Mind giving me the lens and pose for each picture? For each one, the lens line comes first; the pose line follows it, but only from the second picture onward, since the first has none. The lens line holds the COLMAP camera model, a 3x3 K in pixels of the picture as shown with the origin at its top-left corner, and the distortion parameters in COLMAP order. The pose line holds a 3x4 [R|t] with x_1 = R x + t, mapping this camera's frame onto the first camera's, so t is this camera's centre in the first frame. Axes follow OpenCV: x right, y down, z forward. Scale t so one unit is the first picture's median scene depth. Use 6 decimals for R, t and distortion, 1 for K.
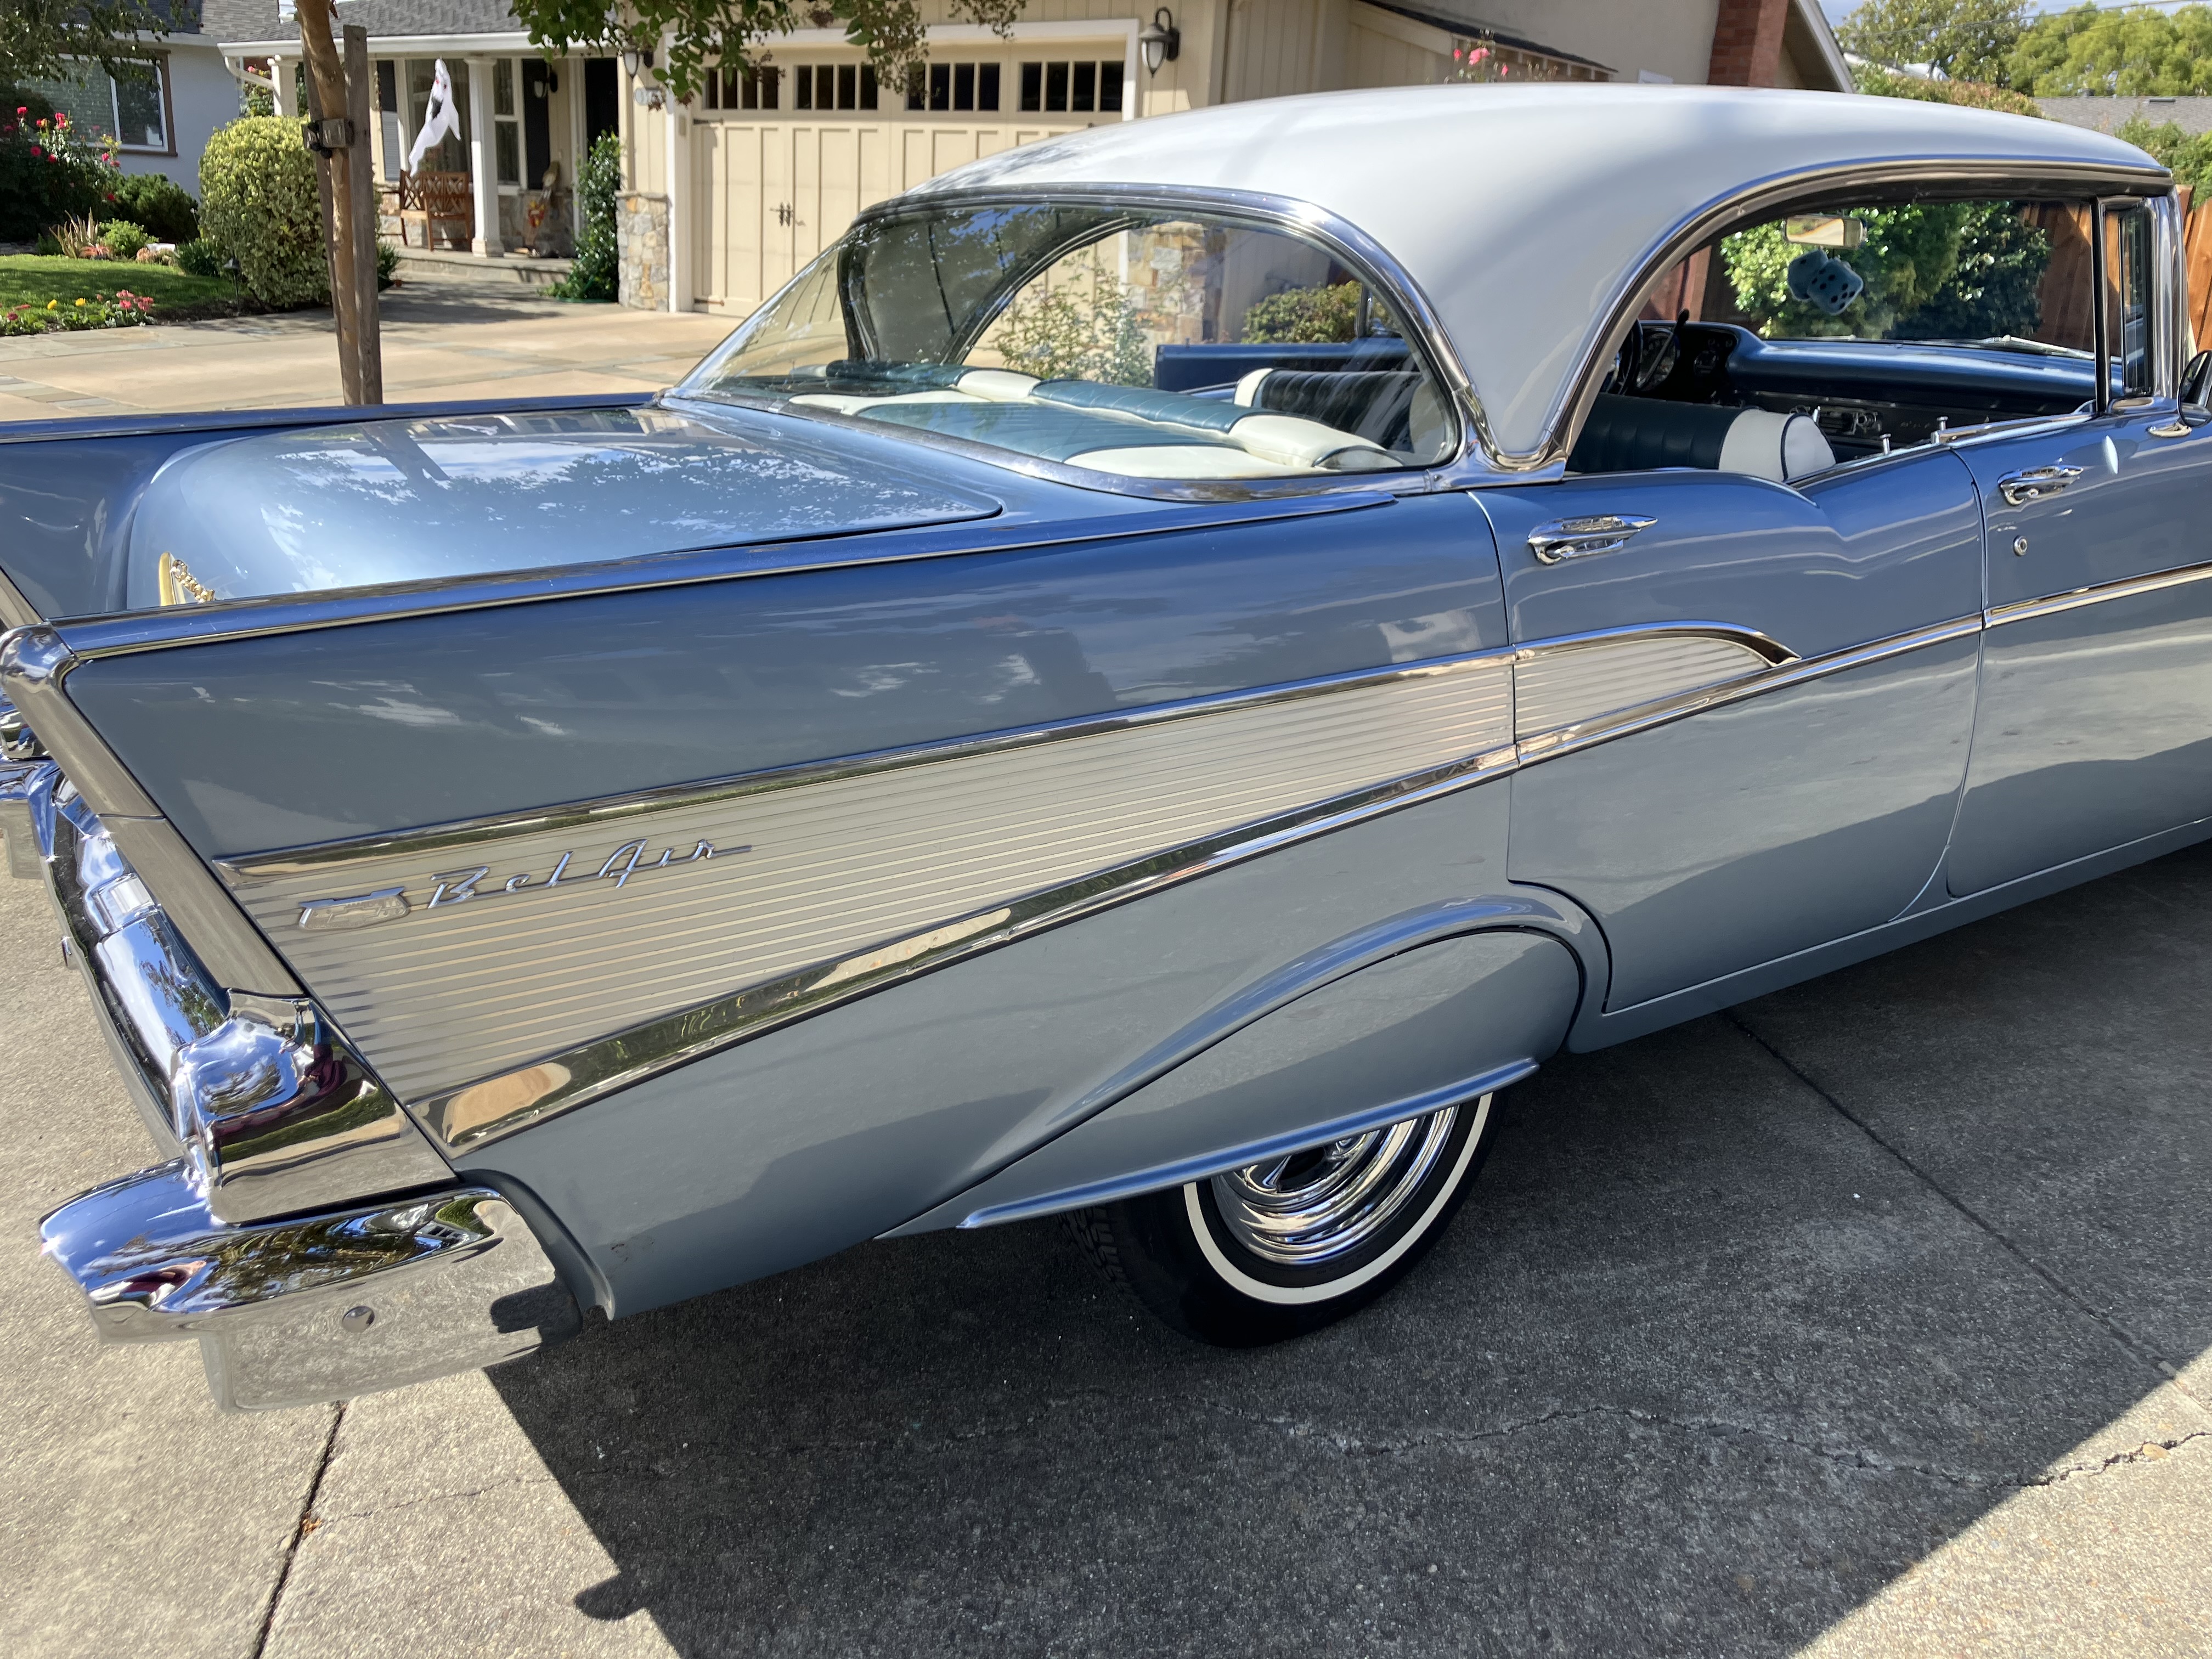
lens RADIAL K [[1871.3, 0, 1100.2], [0, 1871.3, 790.7], [0, 0, 1]] dist [-0.005838, -0.003732]
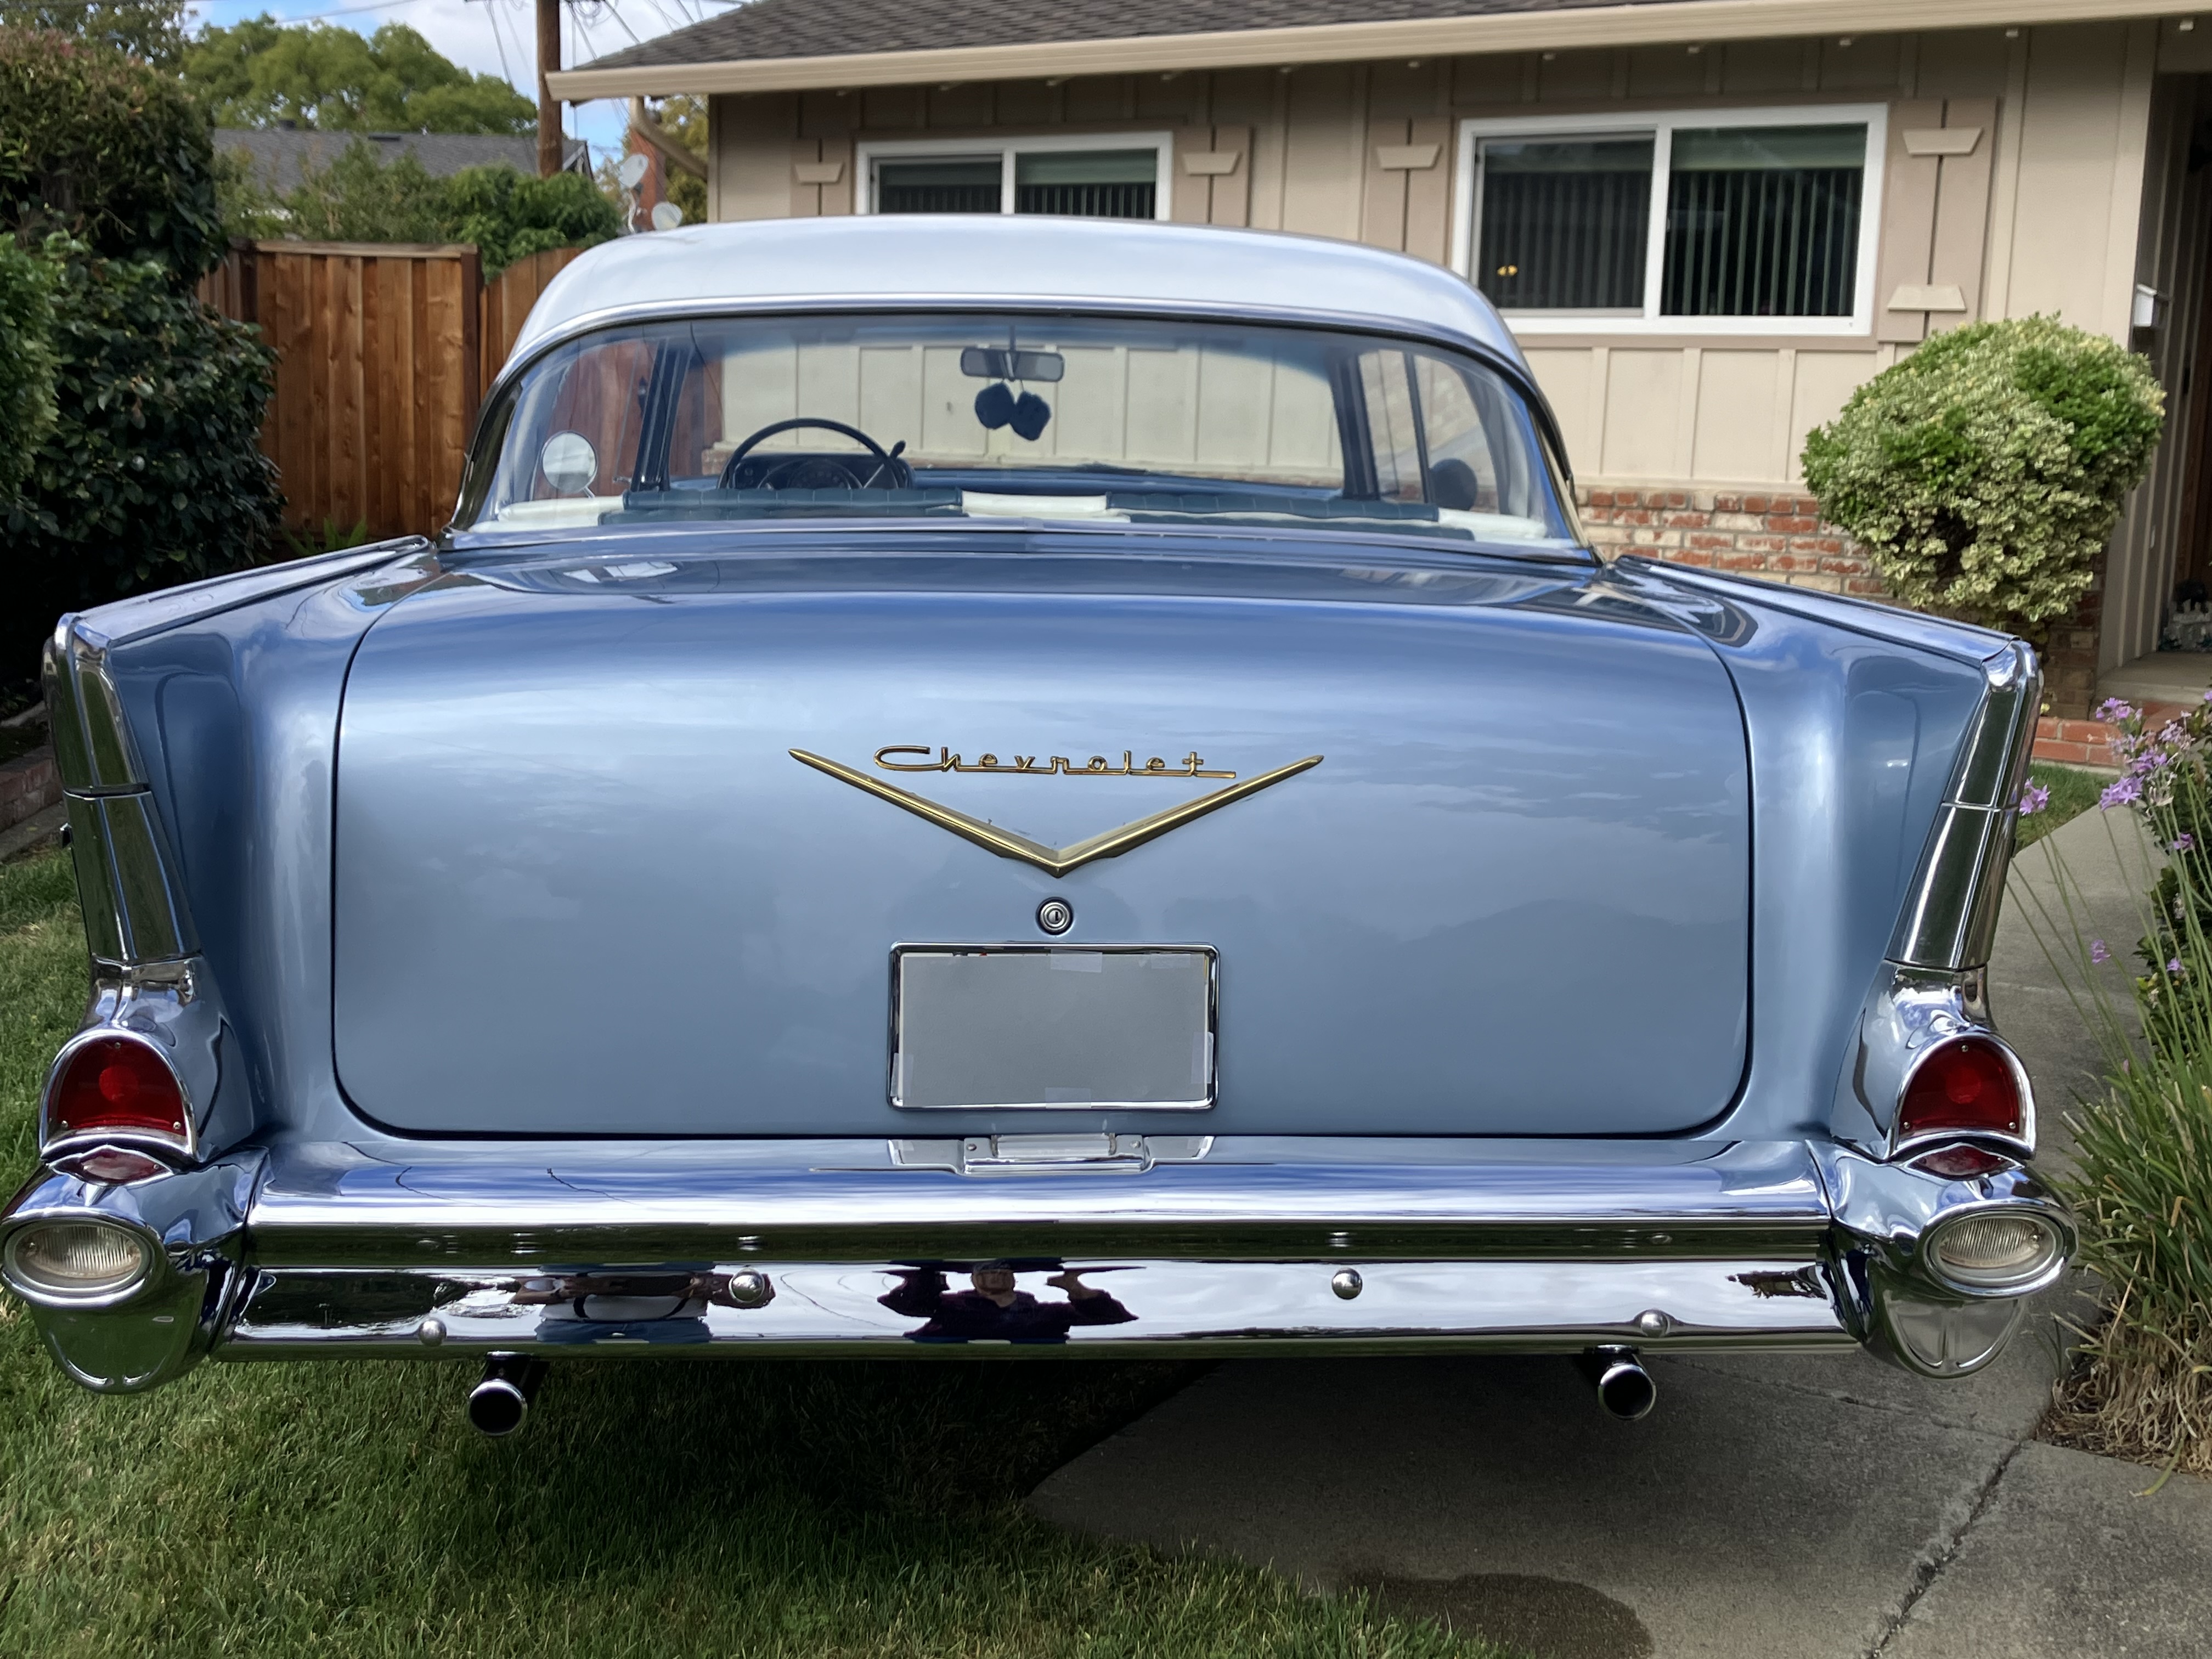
lens RADIAL K [[2440.5, 0, 1106.0], [0, 2440.5, 829.5], [0, 0, 1]] dist [0.080913, -0.327246]
pose [[0.715357, -0.146841, 0.683156, 0.054289], [0.202871, 0.979203, -0.001959, -0.032132], [-0.668661, 0.139994, 0.730270, 0.104010]]
